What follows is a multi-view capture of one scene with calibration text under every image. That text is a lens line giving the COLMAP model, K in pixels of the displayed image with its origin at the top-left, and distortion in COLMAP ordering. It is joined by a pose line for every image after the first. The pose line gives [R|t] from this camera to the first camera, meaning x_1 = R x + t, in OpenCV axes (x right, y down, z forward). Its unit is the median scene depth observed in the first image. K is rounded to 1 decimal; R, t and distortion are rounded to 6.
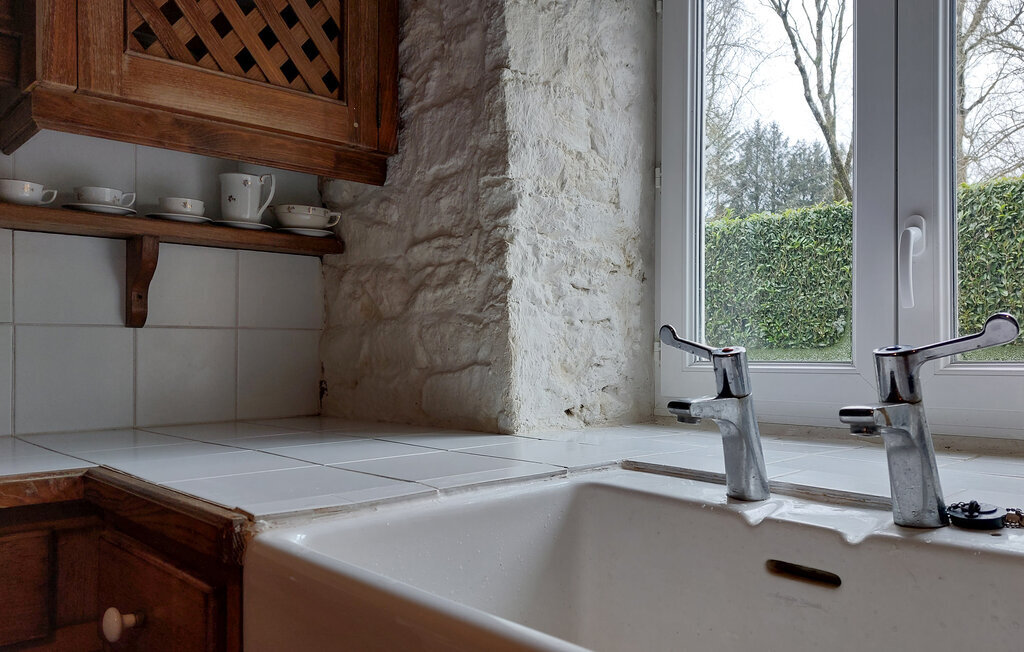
lens RADIAL K [[771.4, 0, 502.3], [0, 771.4, 352.4], [0, 0, 1]] dist [0.054176, -0.009338]
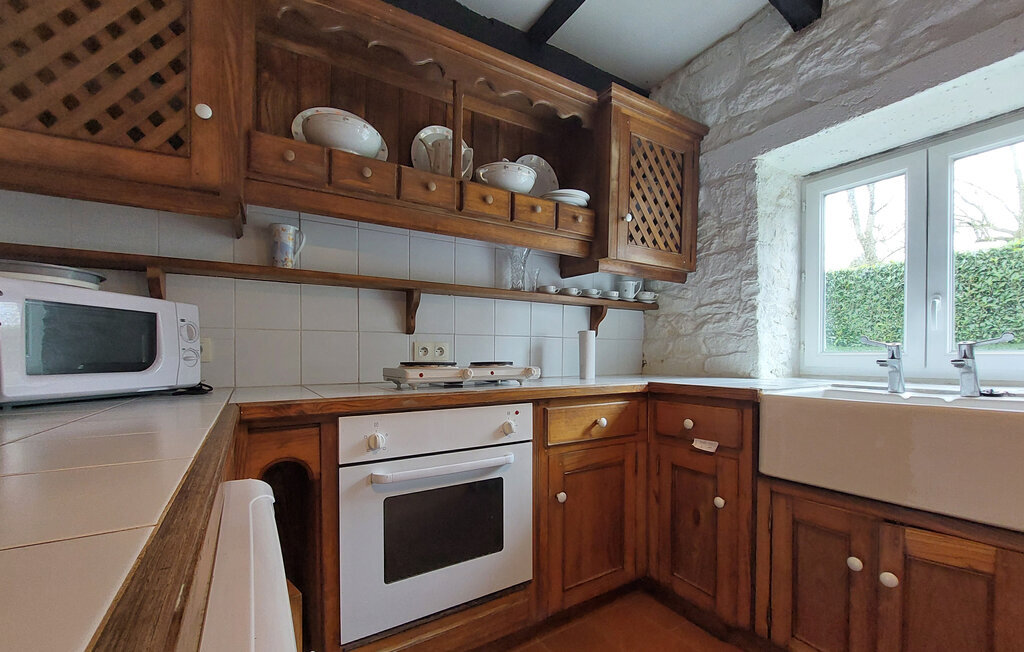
lens RADIAL K [[414.1, 0, 509.7], [0, 414.1, 361.0], [0, 0, 1]] dist [-0.009139, -0.000615]
pose [[0.981770, 0.007166, -0.189937, -0.498629], [-0.004543, 0.999888, 0.014242, 0.026909], [0.190018, -0.013120, 0.981693, -0.496832]]
